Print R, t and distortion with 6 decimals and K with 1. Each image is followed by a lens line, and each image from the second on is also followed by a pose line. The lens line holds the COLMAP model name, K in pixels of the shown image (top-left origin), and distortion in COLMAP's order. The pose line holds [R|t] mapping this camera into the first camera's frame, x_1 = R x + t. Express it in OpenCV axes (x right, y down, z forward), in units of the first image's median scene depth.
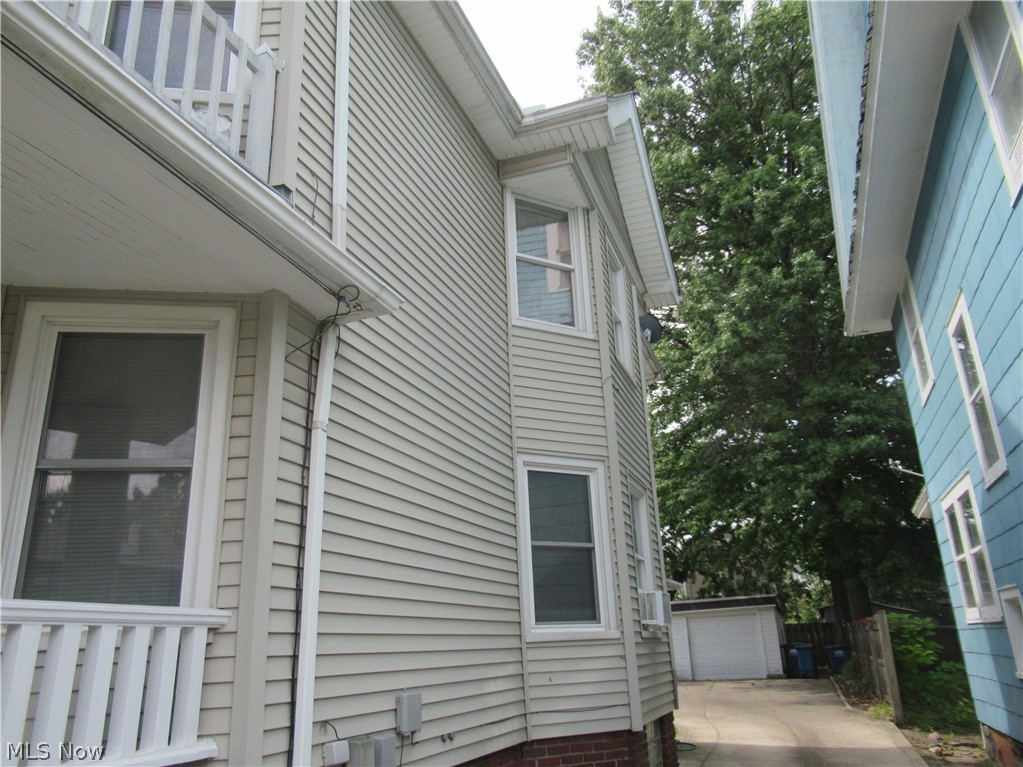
lens RADIAL K [[764.8, 0, 511.5], [0, 764.8, 383.5], [0, 0, 1]] dist [-0.006168, -0.005236]
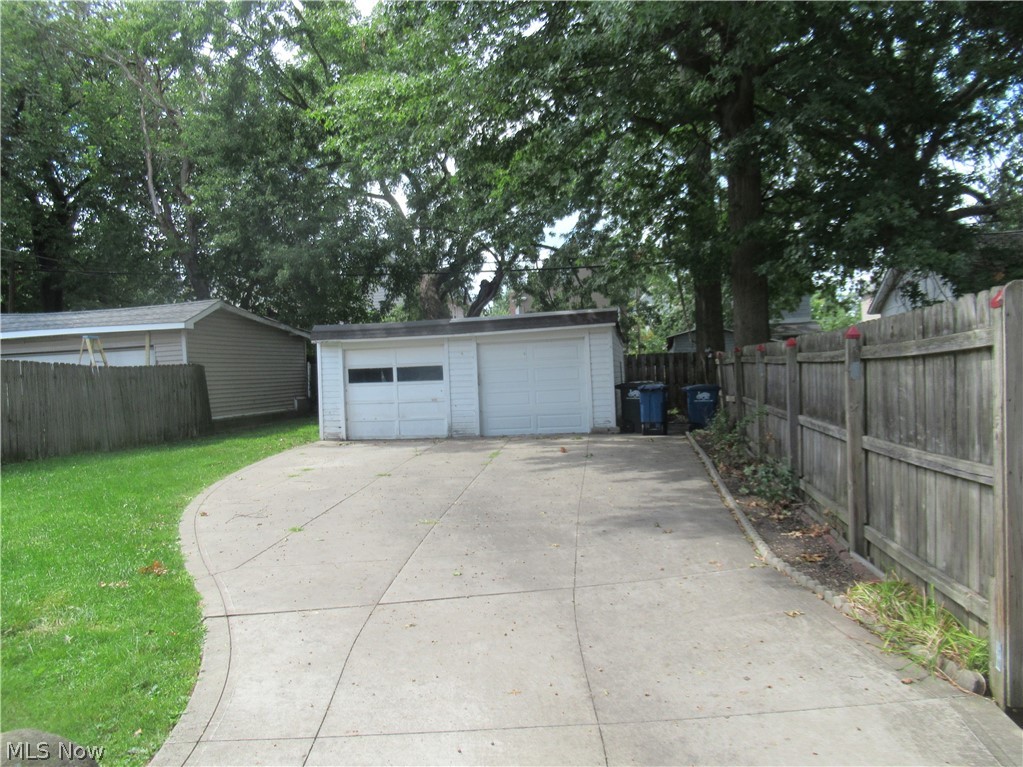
lens RADIAL K [[764.8, 0, 511.5], [0, 764.8, 383.5], [0, 0, 1]] dist [-0.006168, -0.005236]
pose [[0.983346, -0.005301, 0.181666, 0.145082], [-0.055533, 0.943005, 0.328111, 0.132240], [-0.173051, -0.332735, 0.927006, 0.408744]]
